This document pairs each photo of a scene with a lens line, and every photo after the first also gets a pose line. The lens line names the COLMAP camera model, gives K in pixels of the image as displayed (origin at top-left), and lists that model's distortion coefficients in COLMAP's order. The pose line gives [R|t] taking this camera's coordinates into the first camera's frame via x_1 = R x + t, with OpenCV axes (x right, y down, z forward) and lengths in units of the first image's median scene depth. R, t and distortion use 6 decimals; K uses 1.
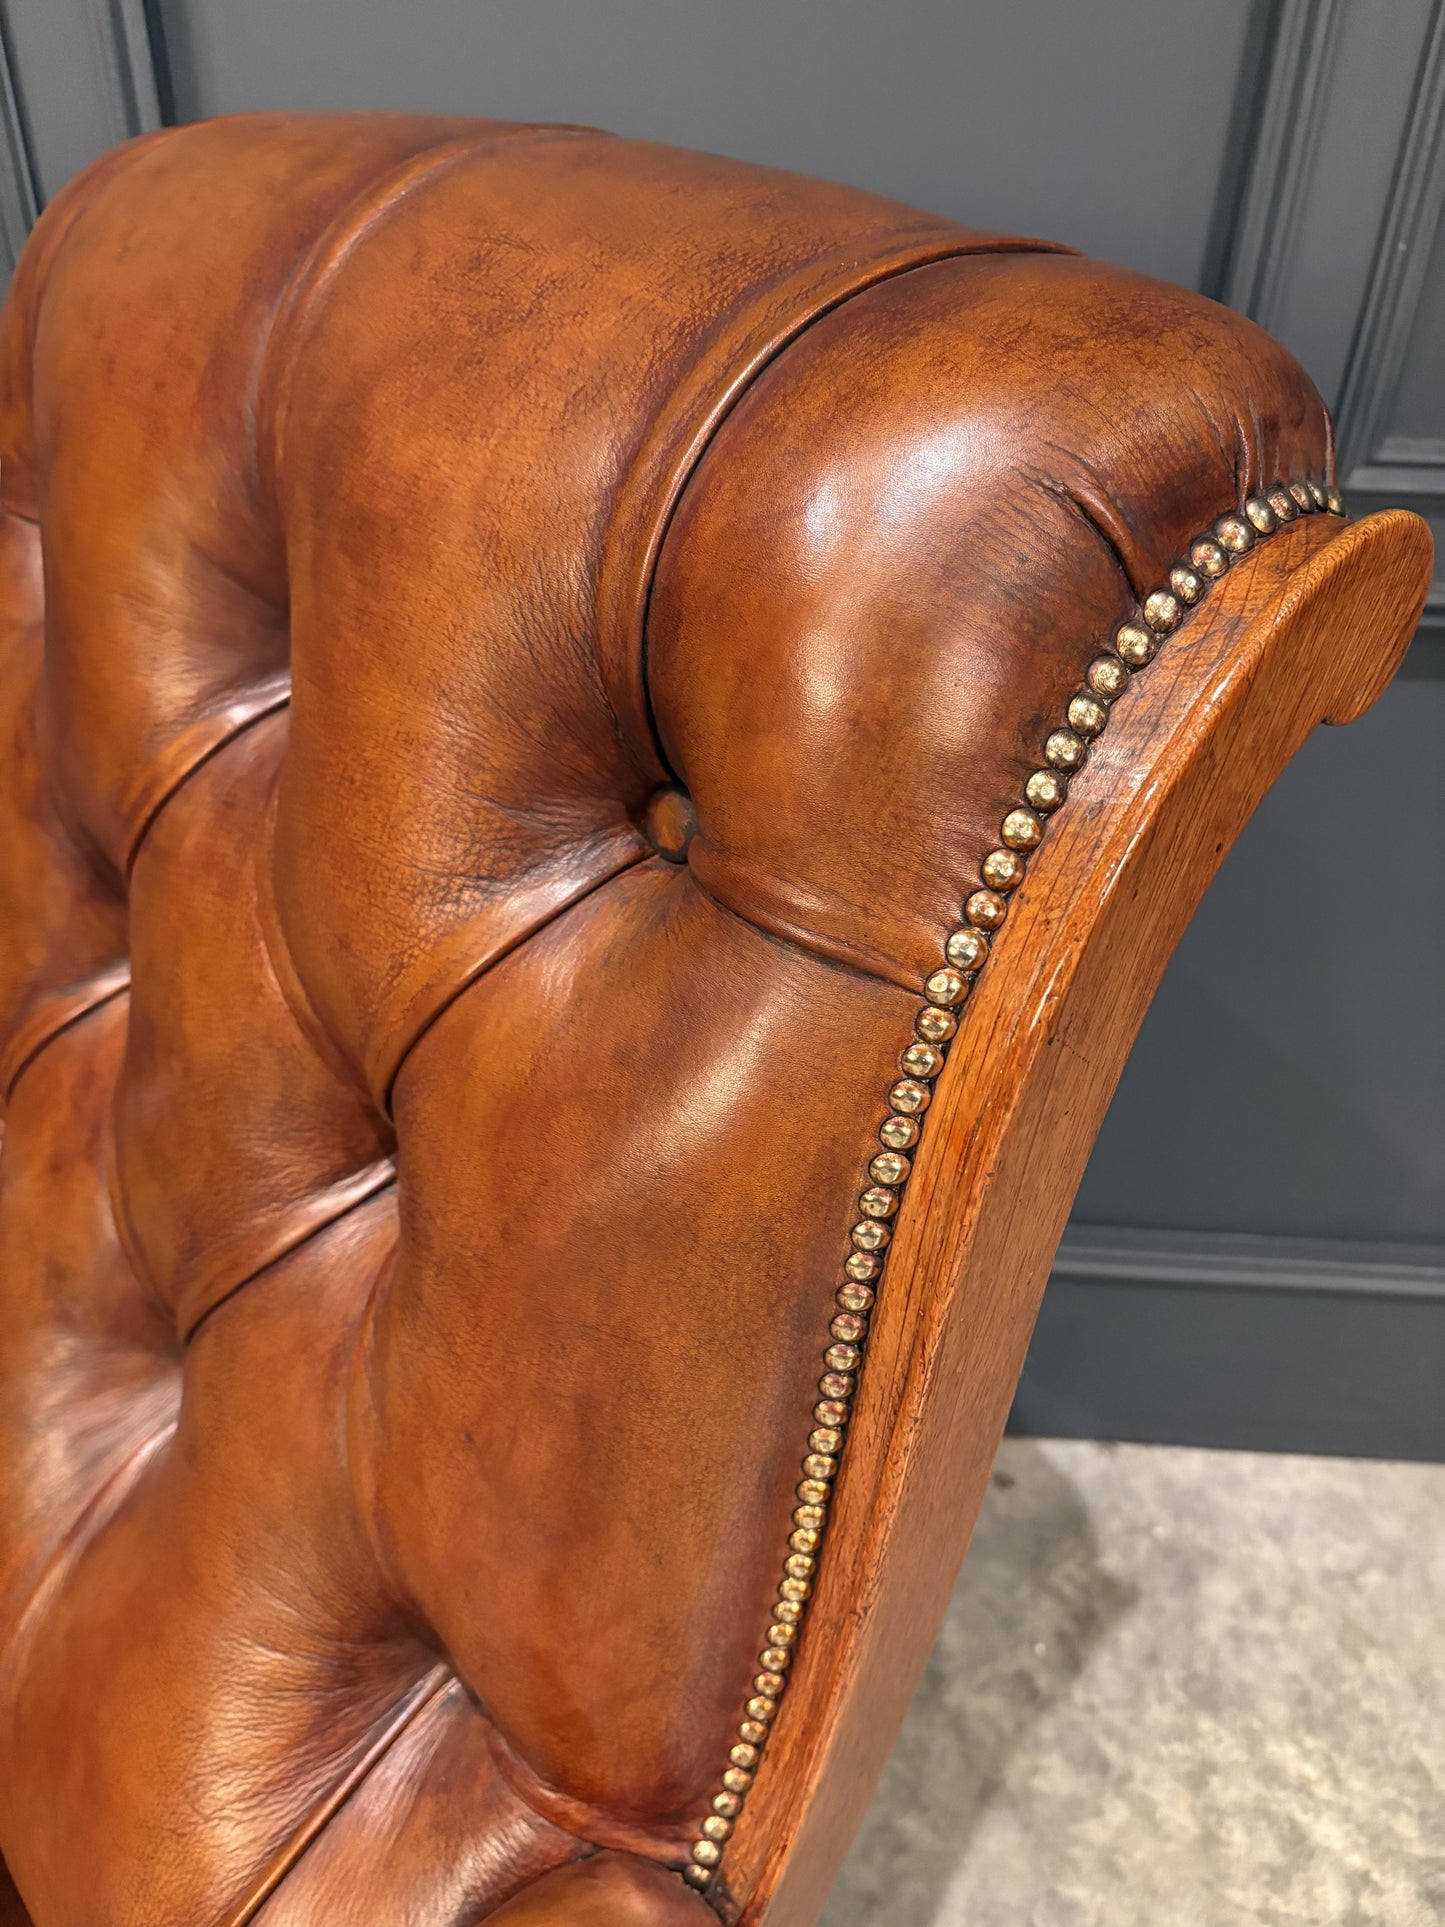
lens RADIAL K [[1514.4, 0, 718.7], [0, 1514.4, 980.9], [0, 0, 1]] dist [0.020757, -0.021688]
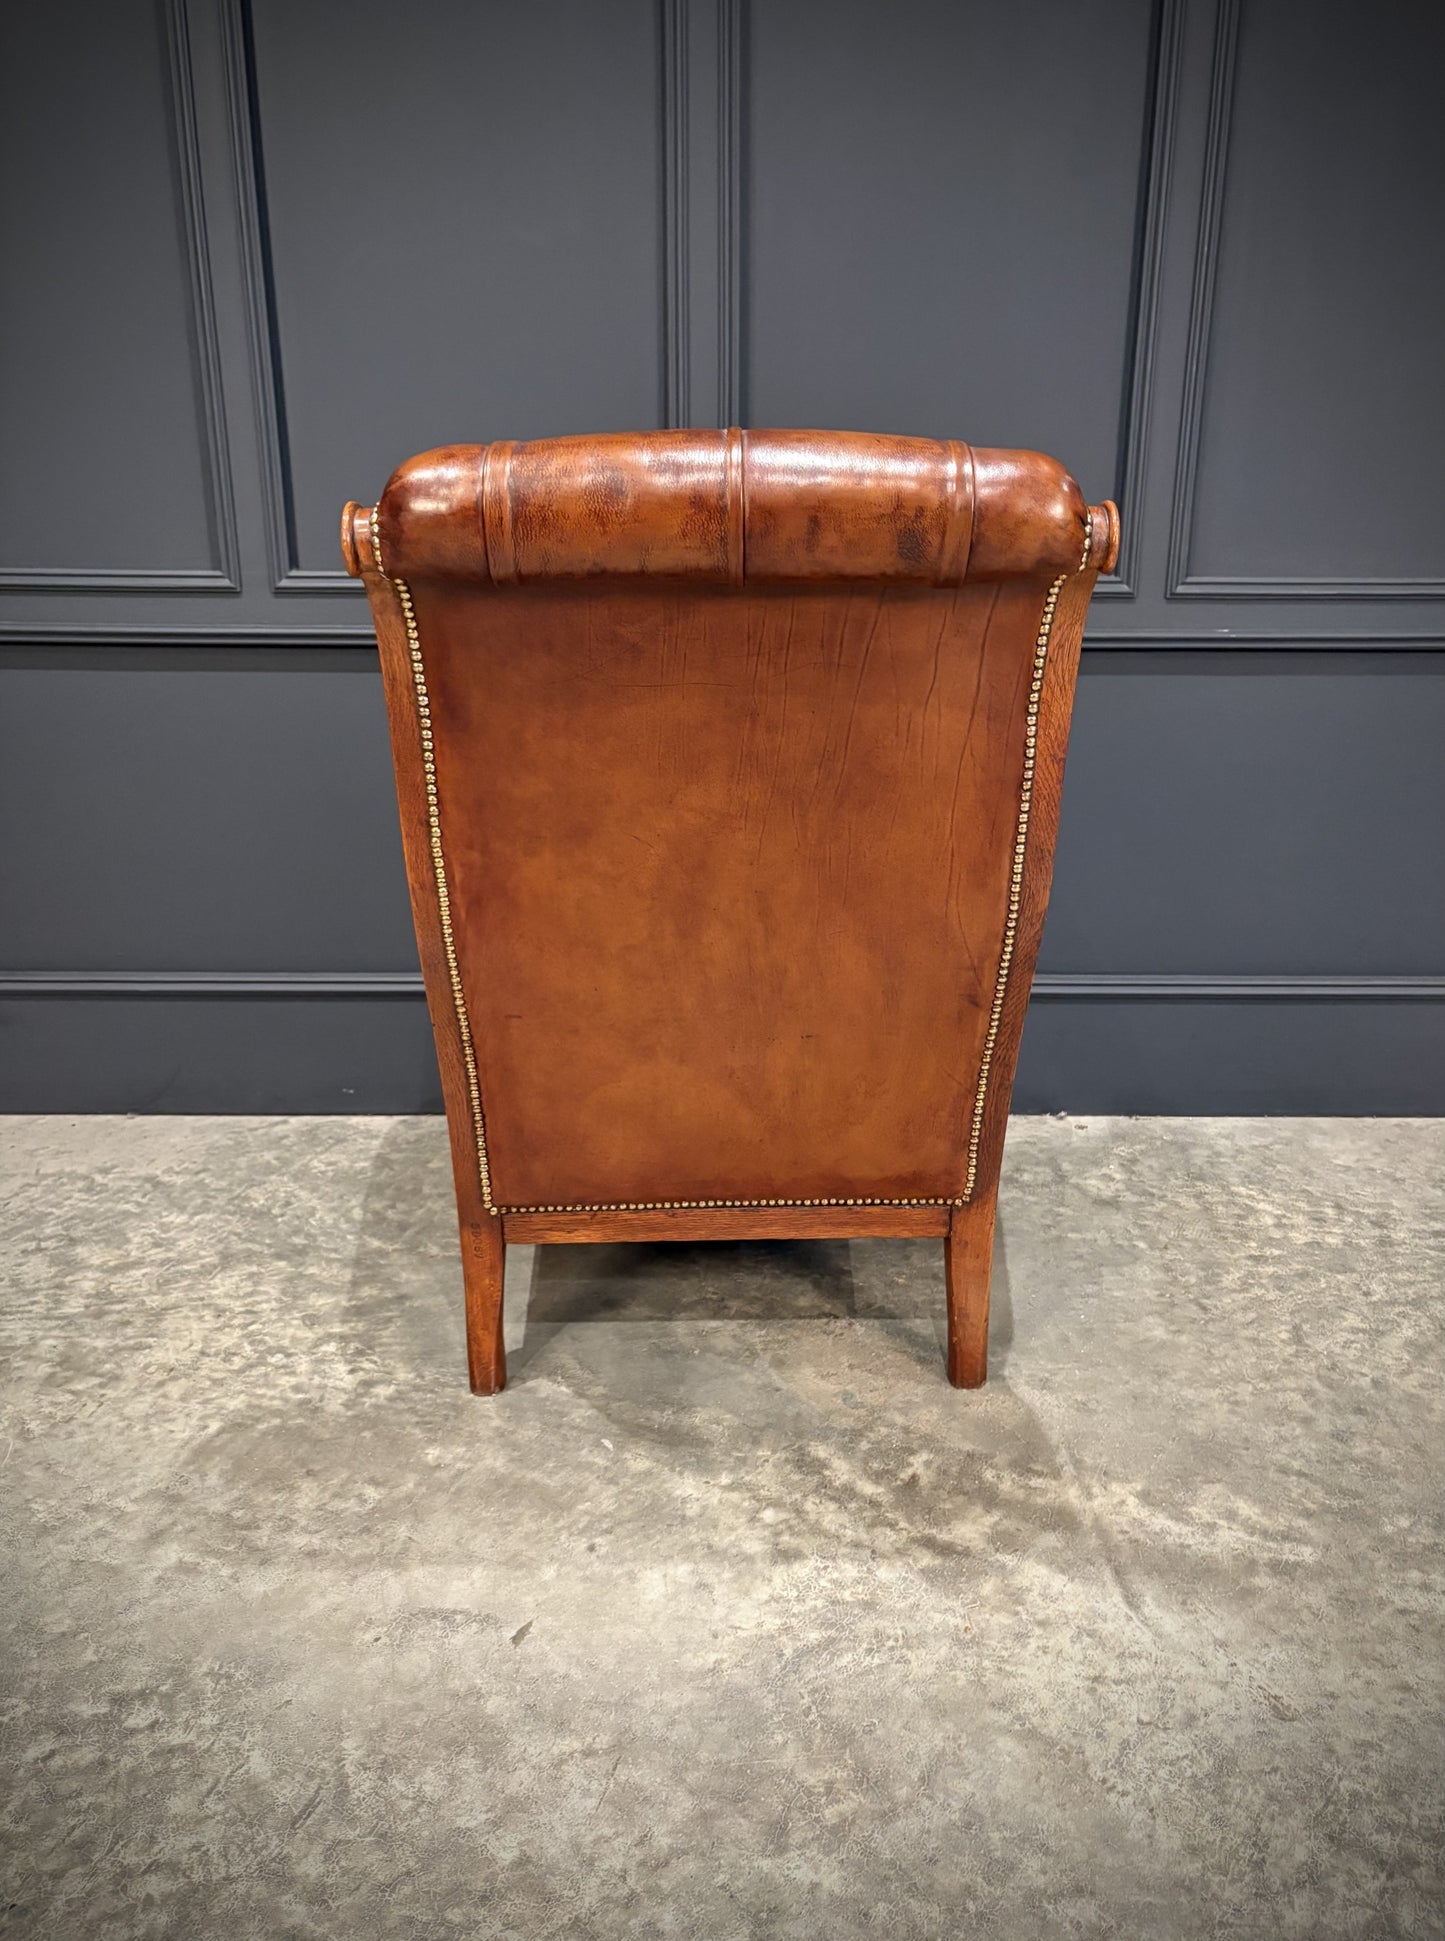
lens RADIAL K [[1525.4, 0, 718.7], [0, 1525.4, 988.1], [0, 0, 1]] dist [0.020757, -0.021688]
pose [[0.998214, -0.038002, 0.046086, -0.397852], [0.049404, 0.958913, -0.279364, 0.776880], [-0.033576, 0.281142, 0.959079, -0.989502]]
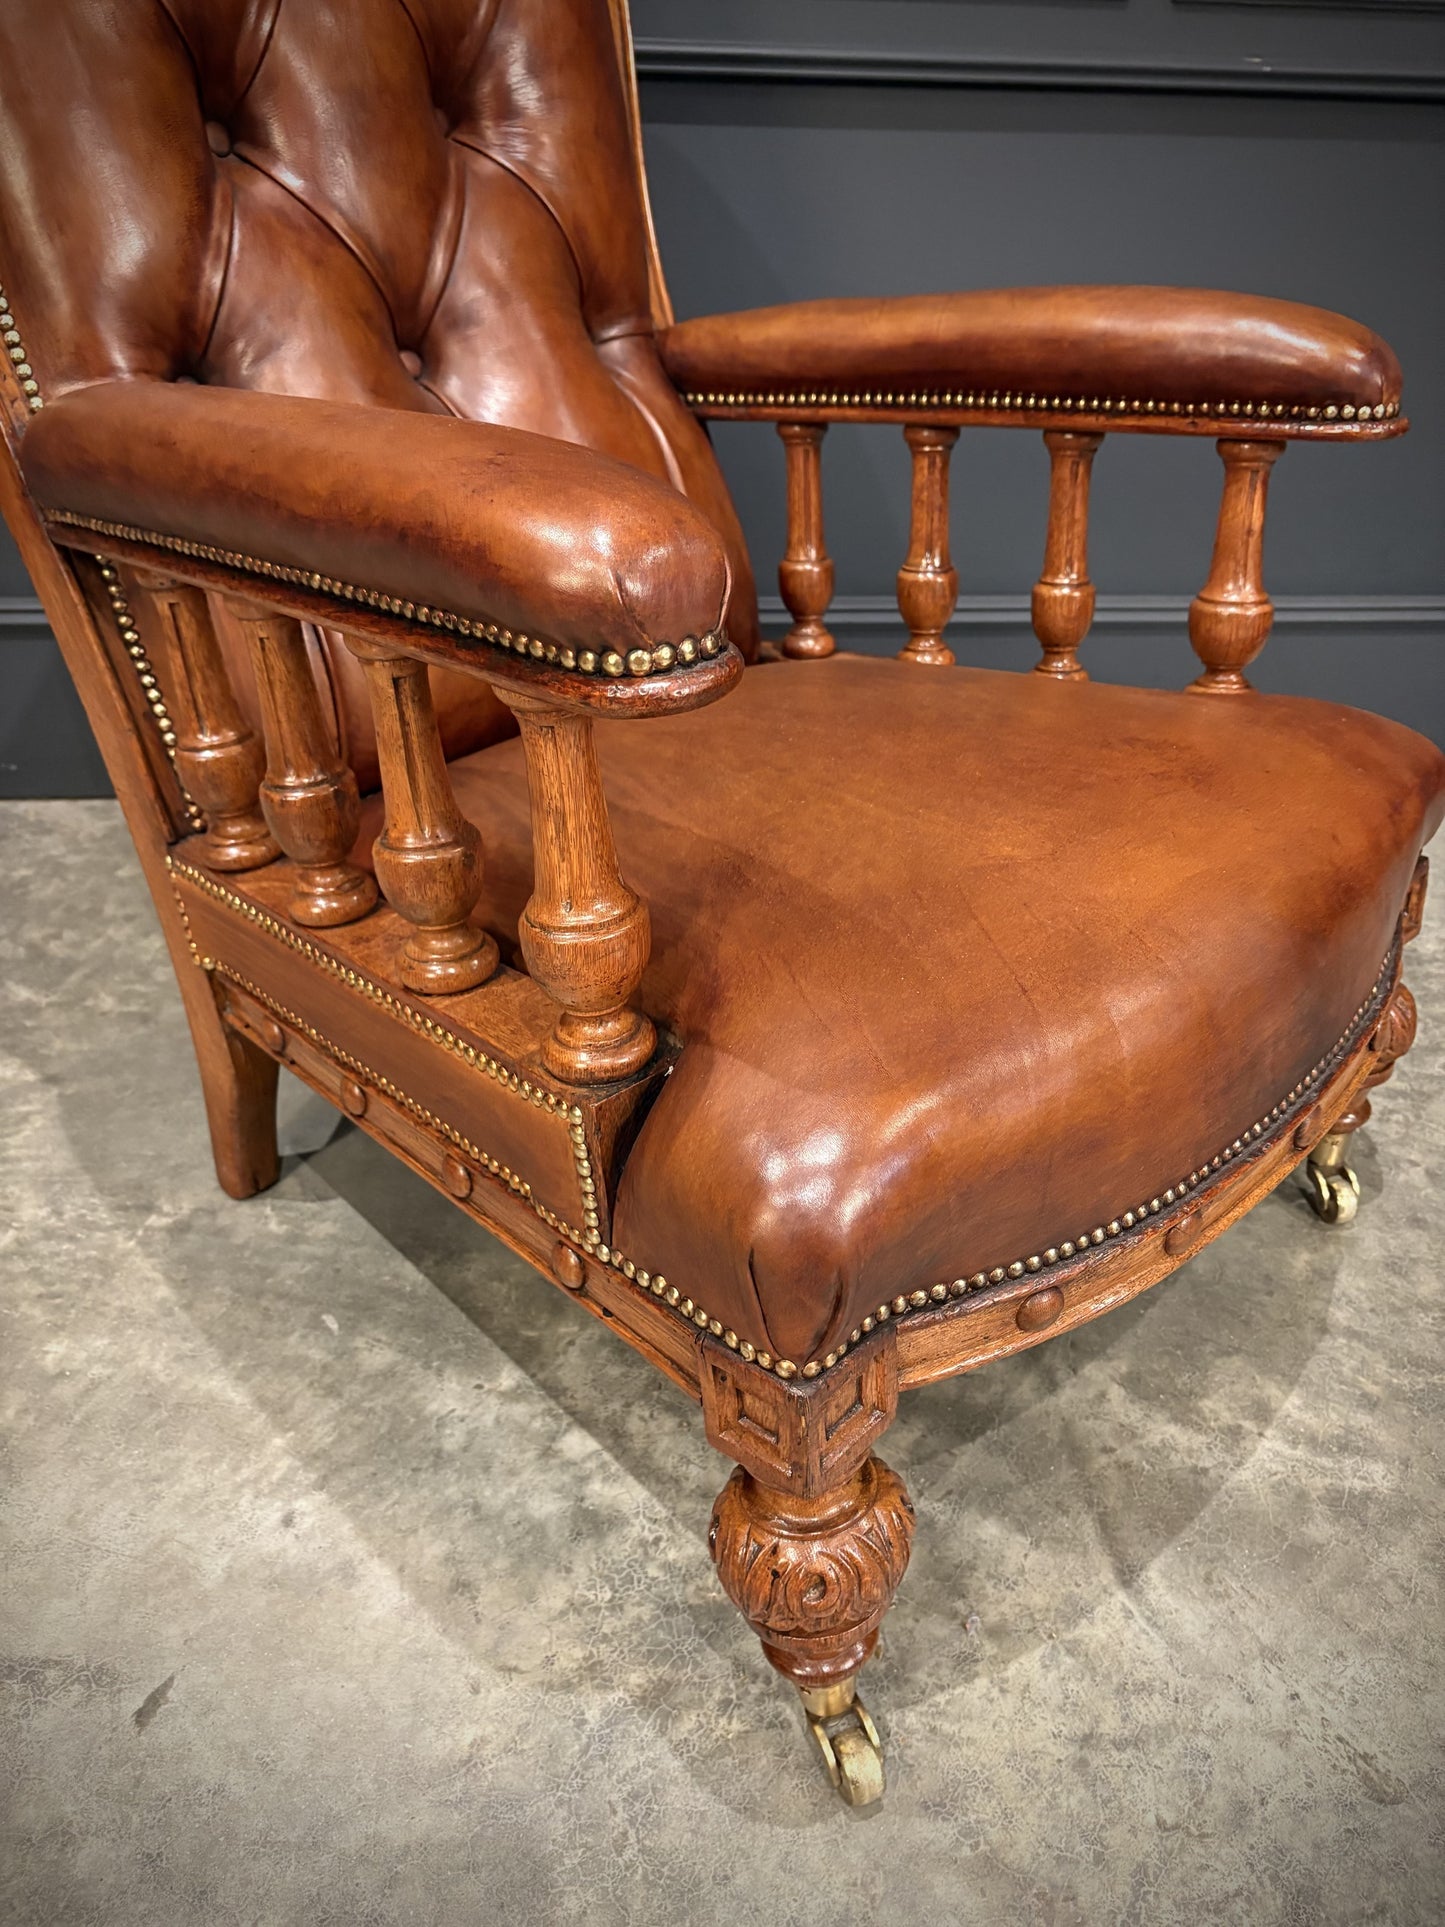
lens RADIAL K [[1514.4, 0, 718.7], [0, 1514.4, 980.9], [0, 0, 1]] dist [0.020757, -0.021688]
pose [[0.989815, -0.073718, 0.121787, -0.310344], [0.080030, 0.995647, -0.047769, 0.629485], [-0.117735, 0.057029, 0.991406, -0.443225]]
